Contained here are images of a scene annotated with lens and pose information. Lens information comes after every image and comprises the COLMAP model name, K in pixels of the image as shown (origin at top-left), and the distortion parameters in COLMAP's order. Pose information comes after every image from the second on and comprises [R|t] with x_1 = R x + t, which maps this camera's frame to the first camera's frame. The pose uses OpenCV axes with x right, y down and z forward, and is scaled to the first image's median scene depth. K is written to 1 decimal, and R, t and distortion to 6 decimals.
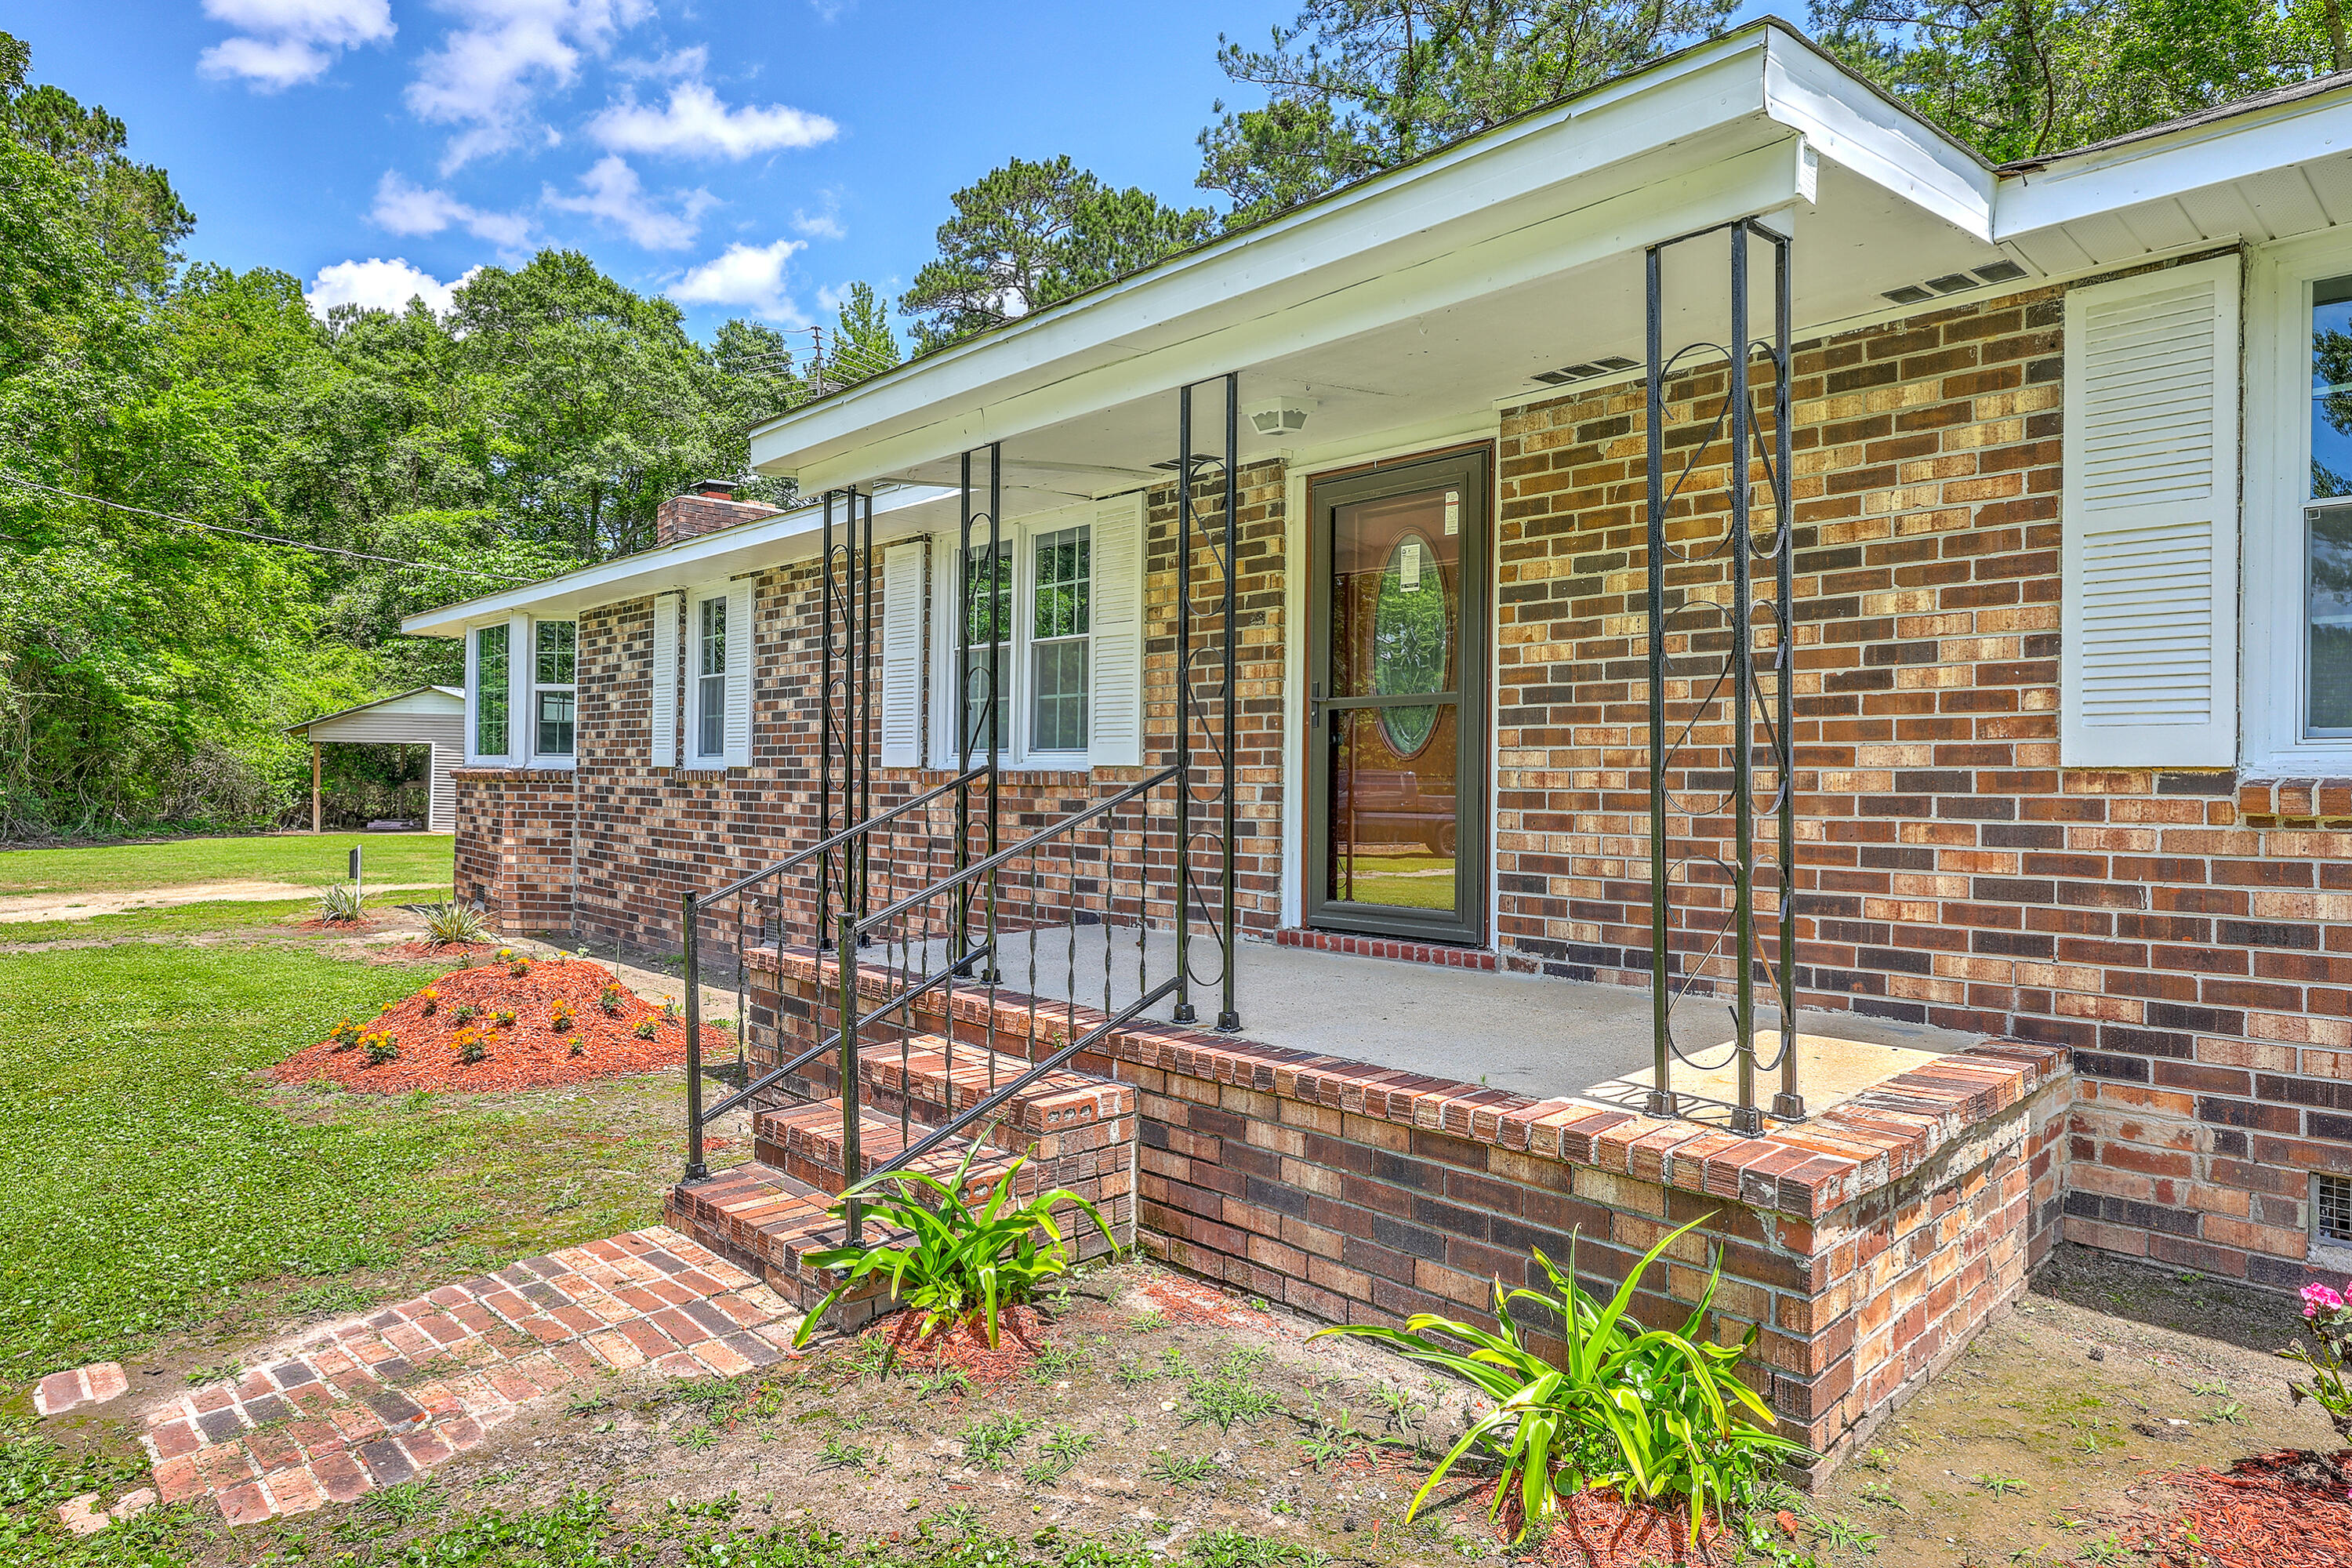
lens RADIAL K [[1368.4, 0, 1176.0], [0, 1368.4, 784.0], [0, 0, 1]] dist [-0.000299, -0.000659]
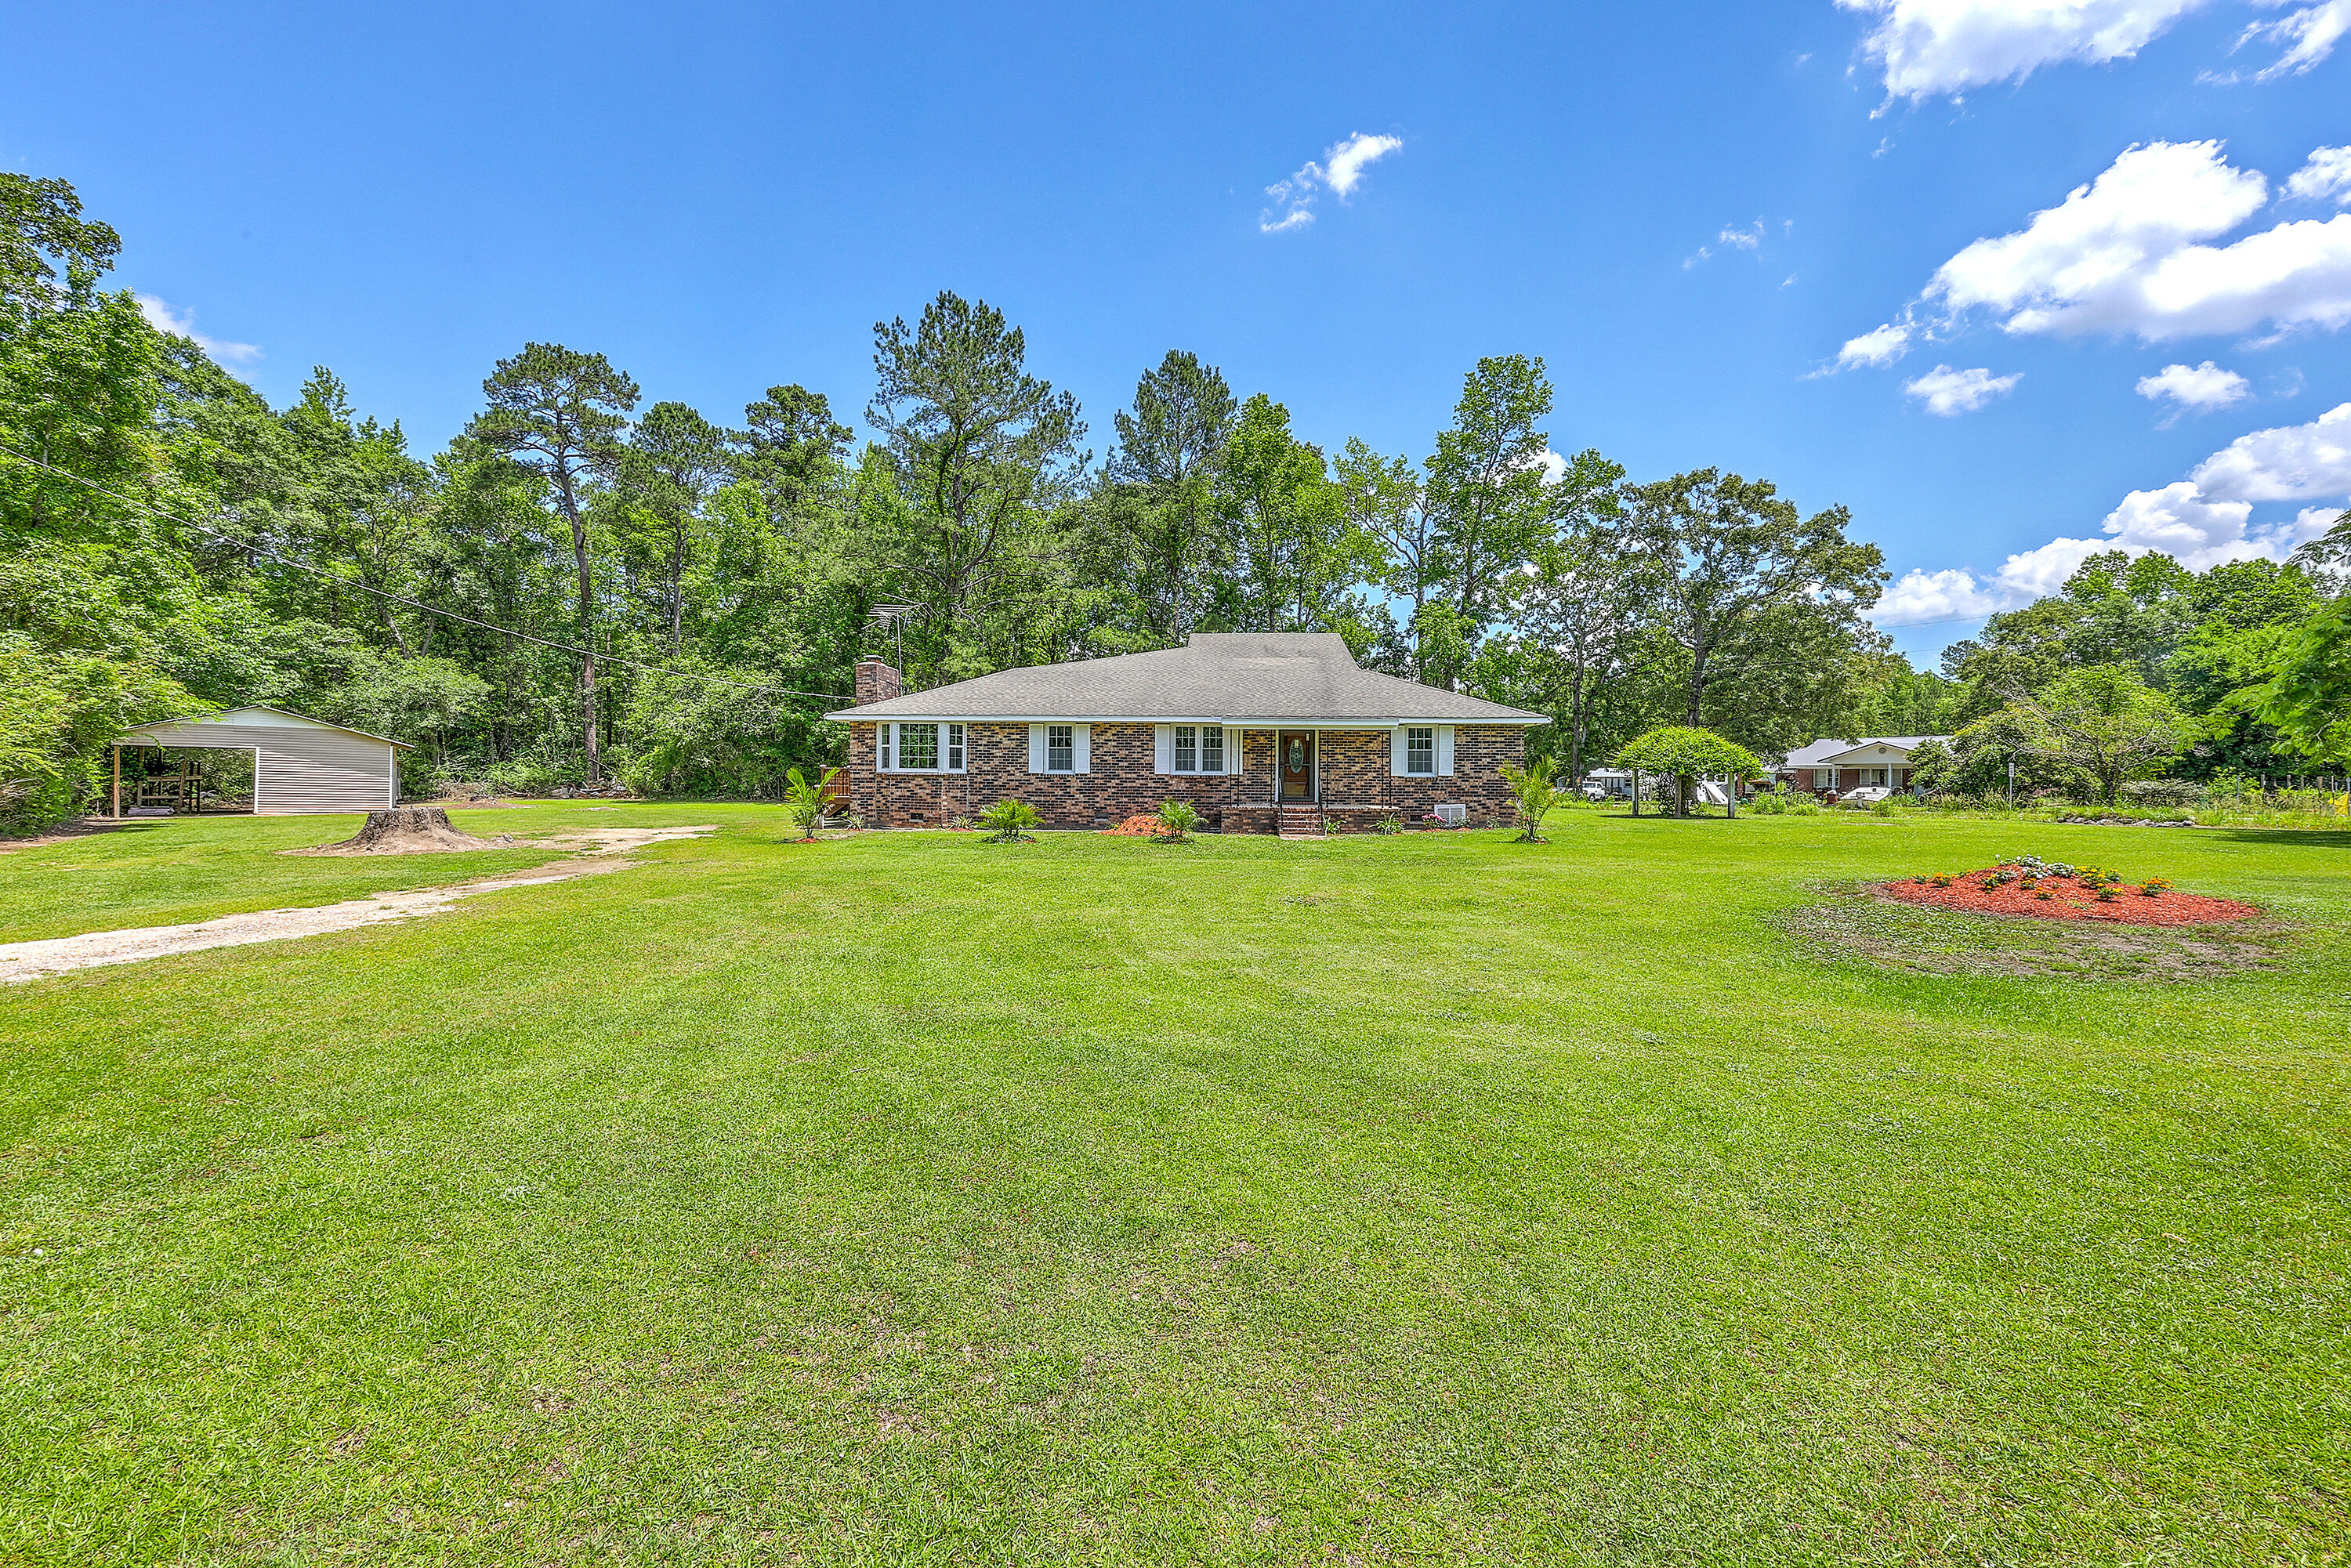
lens RADIAL K [[953.5, 0, 1175.5], [0, 953.5, 784.0], [0, 0, 1]] dist [0.001566, 0.000110]
pose [[0.731172, -0.009738, 0.682124, -3.876152], [0.001734, 0.999921, 0.012416, -0.031906], [-0.682191, -0.007895, 0.731131, -2.208827]]
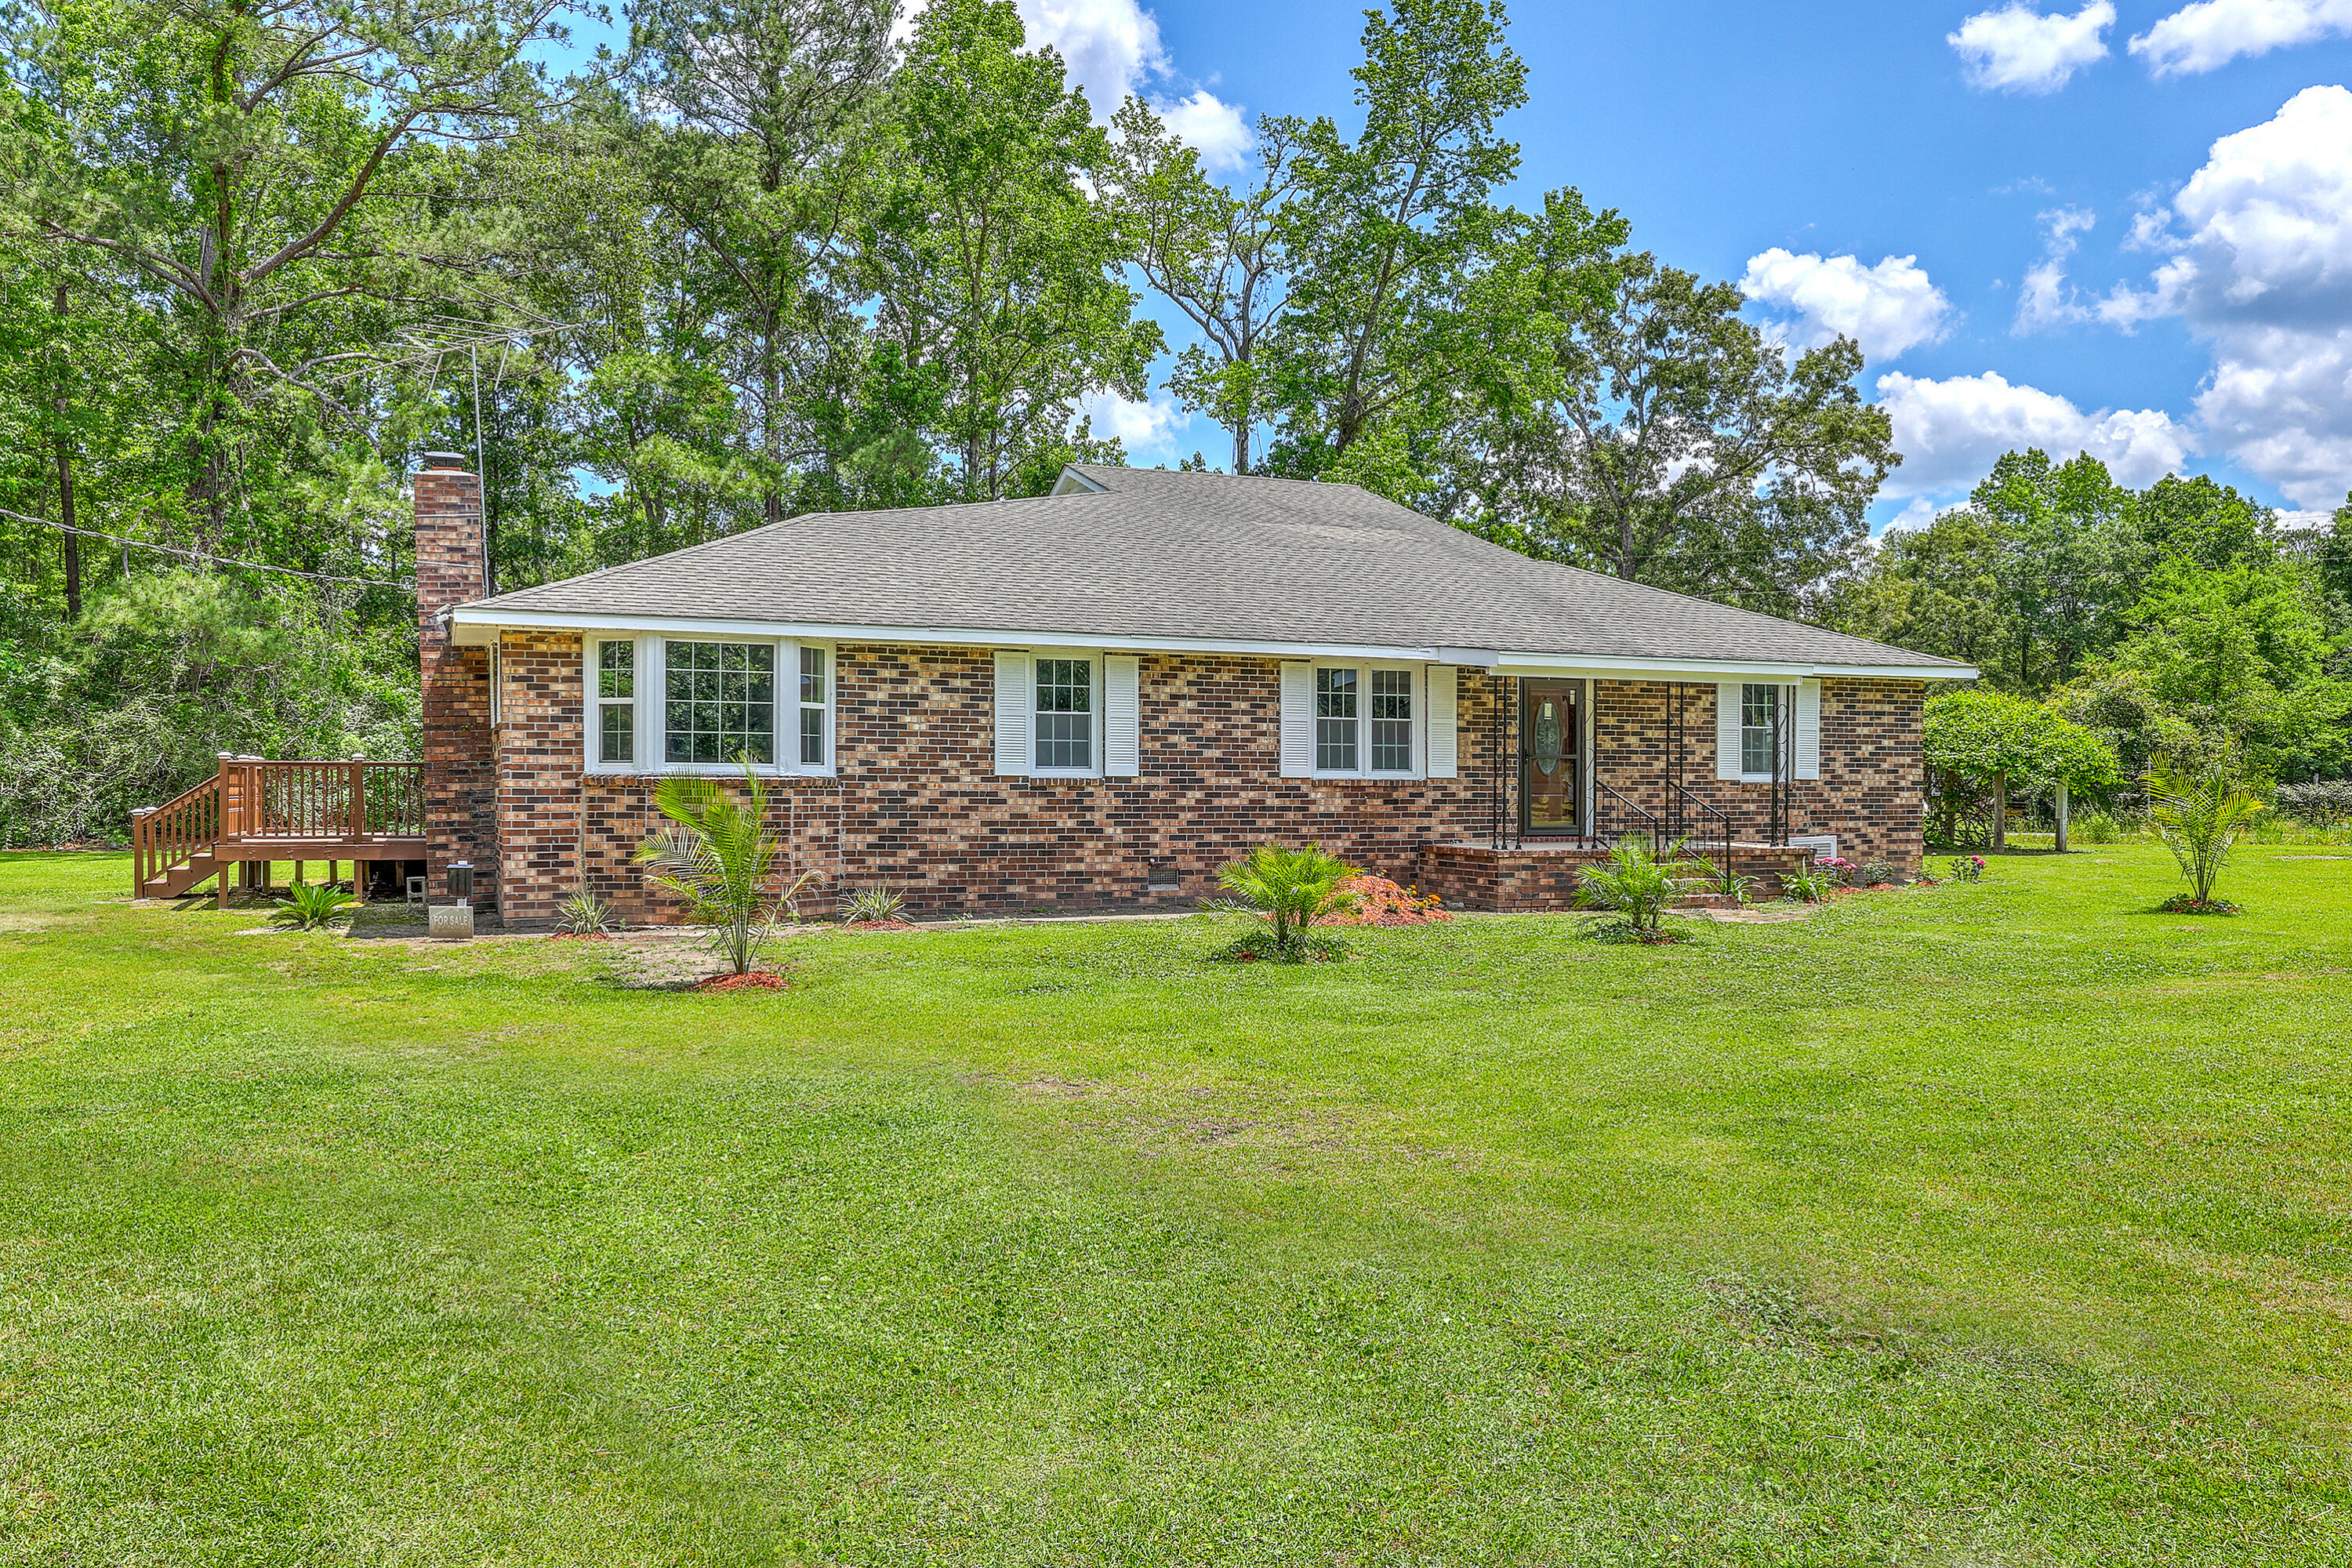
lens RADIAL K [[1805.4, 0, 1176.0], [0, 1805.4, 784.0], [0, 0, 1]] dist [-0.001870, -0.000329]
pose [[0.355089, -0.009019, 0.934789, -4.452848], [0.001658, 0.999958, 0.009017, -0.044333], [-0.934831, -0.001652, 0.355089, 0.431695]]
